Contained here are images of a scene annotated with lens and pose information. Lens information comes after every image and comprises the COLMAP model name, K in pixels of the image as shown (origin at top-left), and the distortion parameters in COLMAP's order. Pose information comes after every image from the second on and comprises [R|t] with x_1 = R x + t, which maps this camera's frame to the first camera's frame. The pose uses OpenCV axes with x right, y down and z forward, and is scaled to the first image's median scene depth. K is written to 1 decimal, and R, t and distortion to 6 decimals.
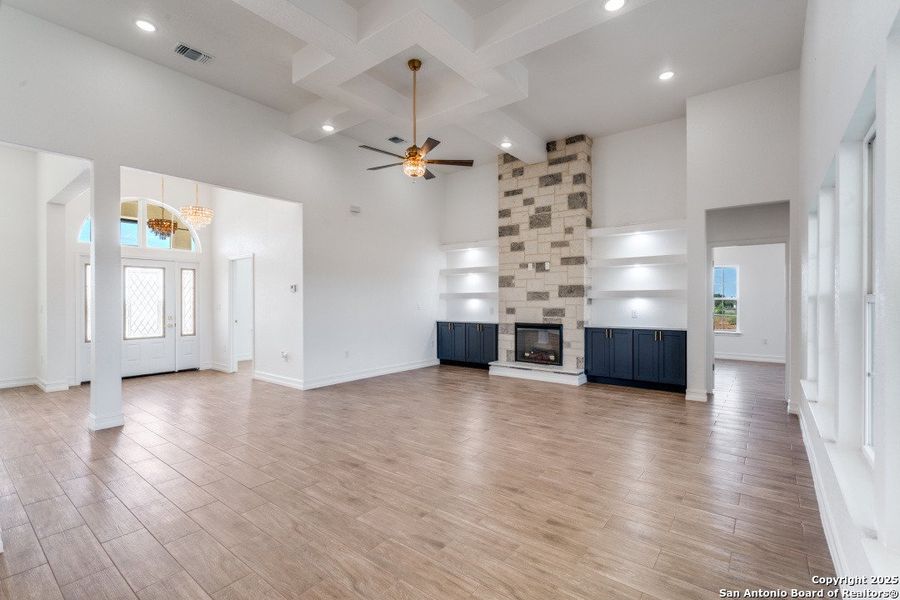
lens RADIAL K [[415.6, 0, 449.0], [0, 415.6, 301.4], [0, 0, 1]] dist [0.000162, 0.000093]
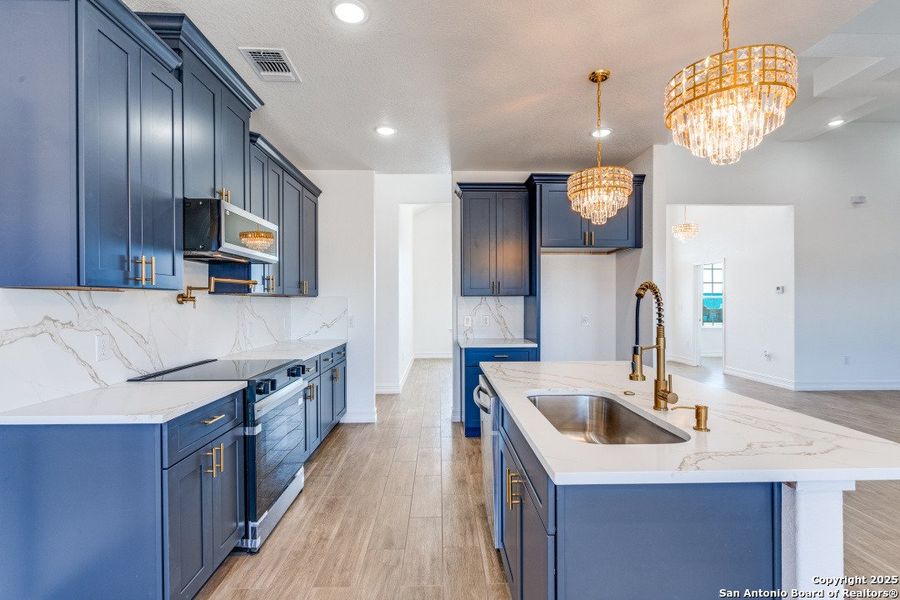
lens RADIAL K [[415.6, 0, 452.9], [0, 415.6, 302.5], [0, 0, 1]] dist [0.000162, 0.000093]
pose [[0.653924, -0.000015, -0.756560, -0.129848], [0.003057, 0.999992, 0.002623, -0.005207], [0.756554, -0.004028, 0.653919, -0.281670]]
